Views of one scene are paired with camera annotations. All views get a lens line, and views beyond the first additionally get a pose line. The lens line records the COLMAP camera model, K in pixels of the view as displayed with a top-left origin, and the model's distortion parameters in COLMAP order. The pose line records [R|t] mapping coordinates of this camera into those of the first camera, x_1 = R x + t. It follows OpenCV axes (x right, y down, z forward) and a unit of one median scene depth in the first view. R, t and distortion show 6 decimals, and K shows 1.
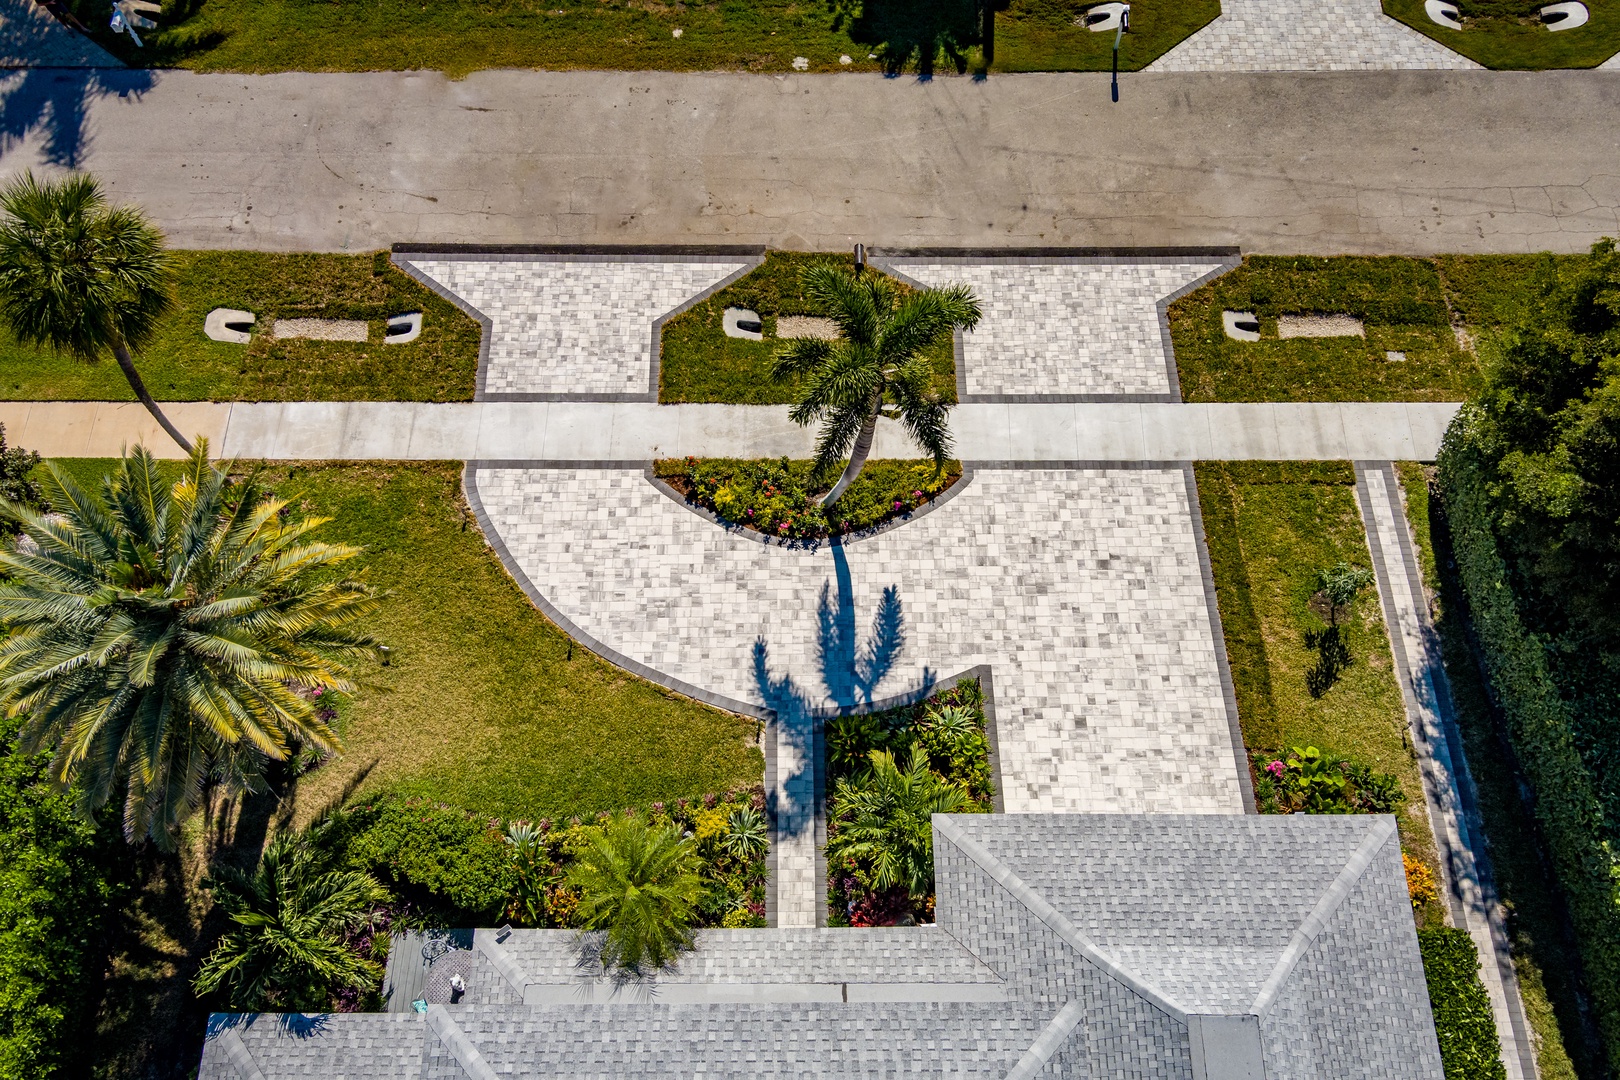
lens RADIAL K [[1286.8, 0, 809.3], [0, 1286.8, 550.7], [0, 0, 1]] dist [0.028971, -0.030934]
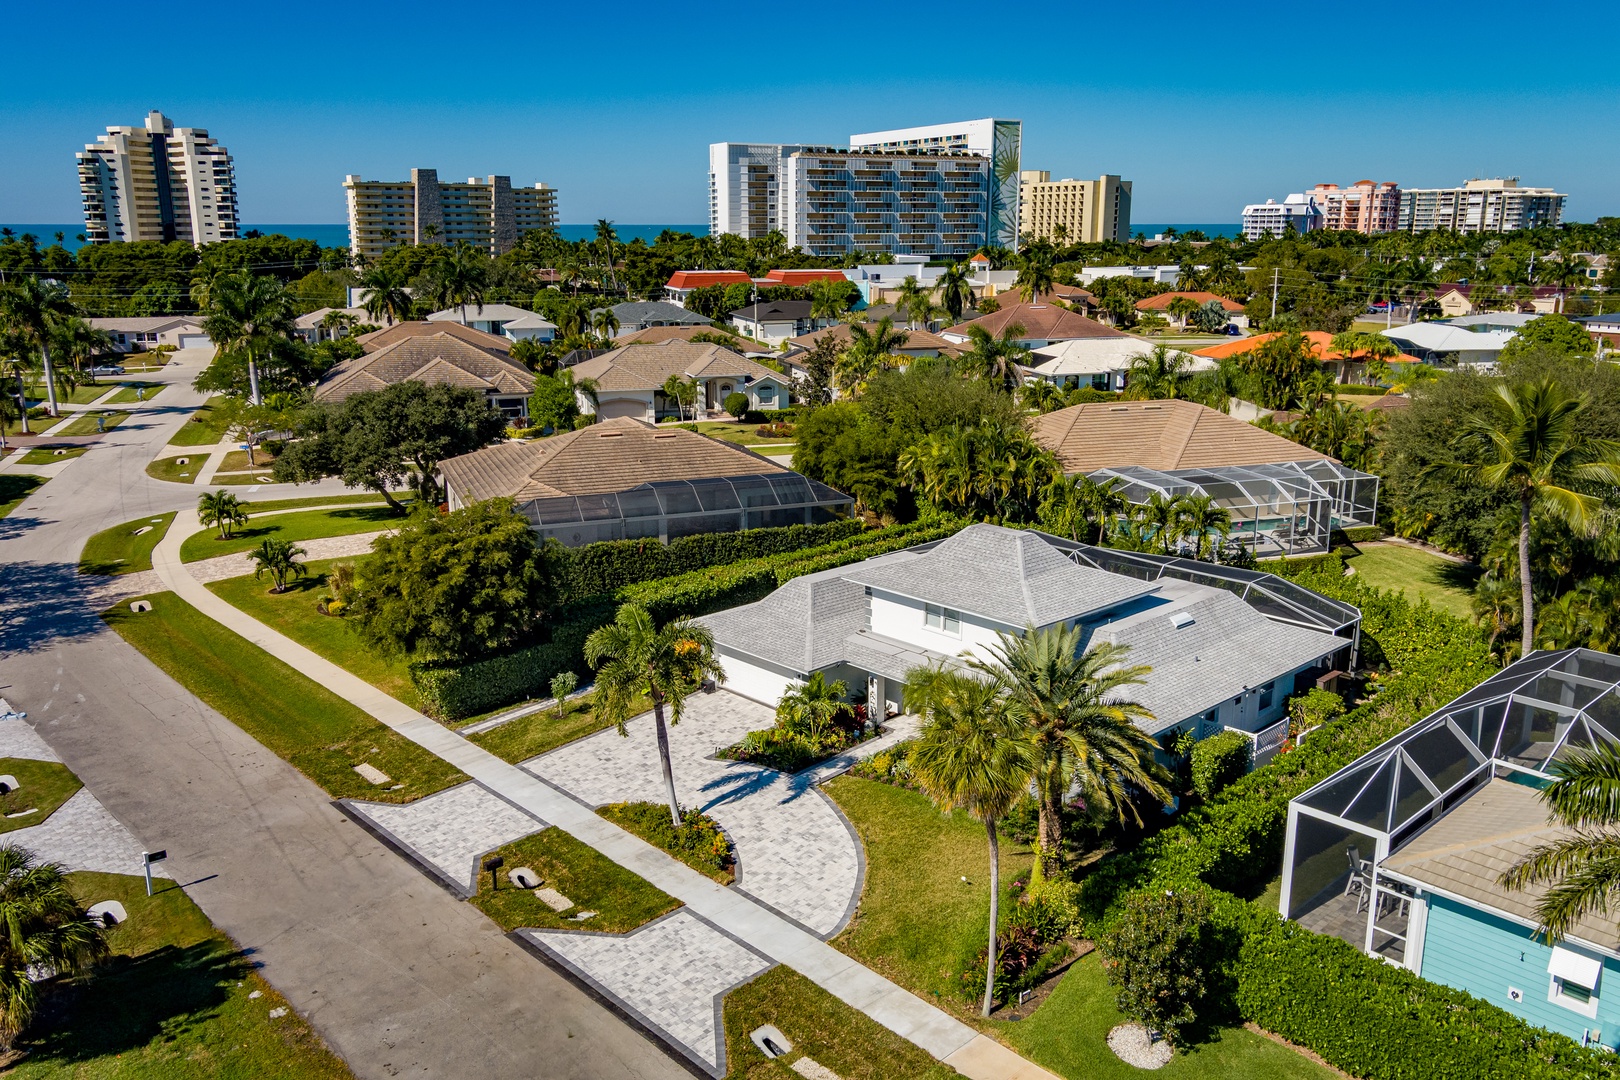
lens RADIAL K [[1286.8, 0, 809.3], [0, 1286.8, 550.7], [0, 0, 1]] dist [0.028971, -0.030934]
pose [[-0.686563, -0.181348, 0.704091, -1.051204], [0.663176, 0.240770, 0.708680, -1.036571], [-0.298042, 0.953490, -0.045038, 0.709371]]
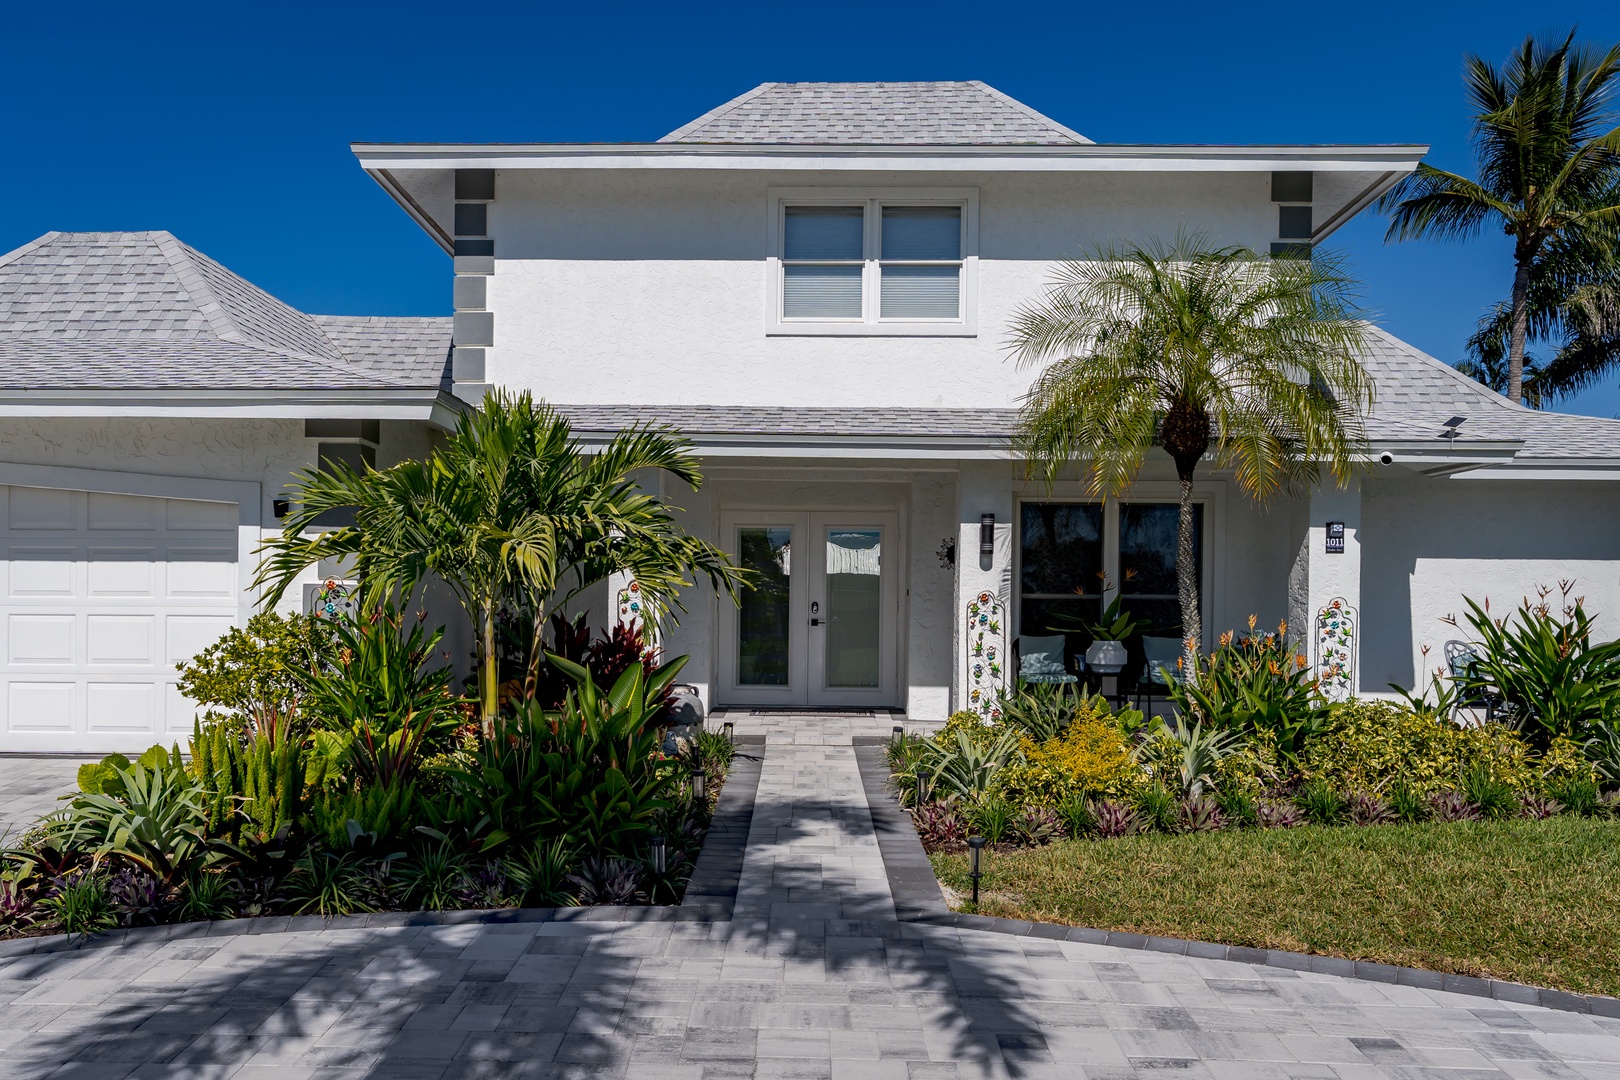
lens RADIAL K [[1333.9, 0, 774.5], [0, 1333.9, 609.8], [0, 0, 1]] dist [0.010873, 0.003220]
pose [[-0.999286, -0.013893, 0.035126, -0.010588], [0.026311, 0.411220, 0.911156, -0.086572], [-0.027104, 0.911430, -0.410561, 0.946751]]
